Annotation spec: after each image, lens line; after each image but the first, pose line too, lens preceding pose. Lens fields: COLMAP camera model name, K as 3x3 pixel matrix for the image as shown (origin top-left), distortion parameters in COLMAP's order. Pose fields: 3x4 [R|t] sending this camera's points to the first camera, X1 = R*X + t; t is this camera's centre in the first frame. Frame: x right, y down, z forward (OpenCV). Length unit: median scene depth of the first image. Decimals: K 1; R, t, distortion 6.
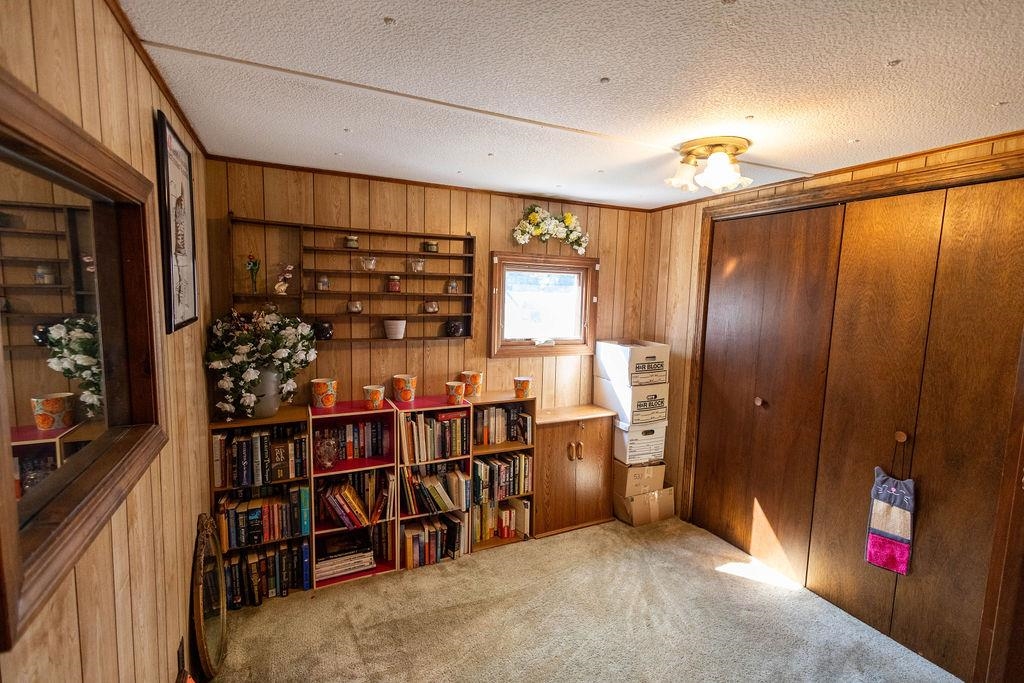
lens RADIAL K [[468.1, 0, 510.2], [0, 468.1, 340.1], [0, 0, 1]] dist [0.017370, -0.006353]
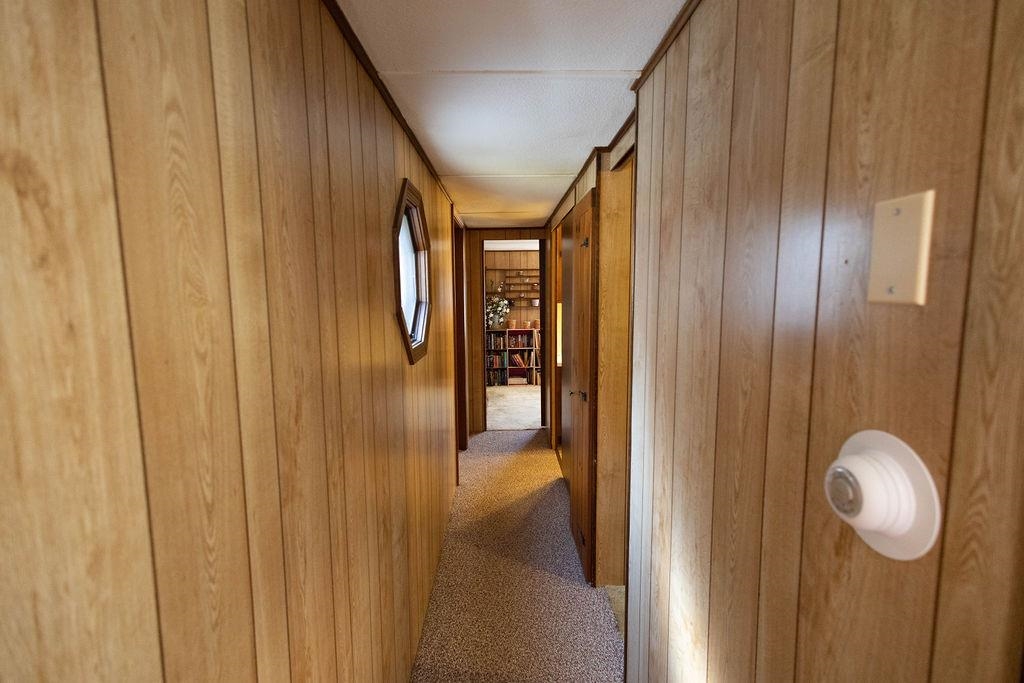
lens RADIAL K [[468.1, 0, 513.0], [0, 468.1, 343.4], [0, 0, 1]] dist [0.017370, -0.006353]
pose [[0.911705, 0.010719, -0.410705, 0.868715], [-0.011204, 0.999936, 0.001226, 0.240400], [0.410693, 0.003484, 0.911767, -1.784062]]
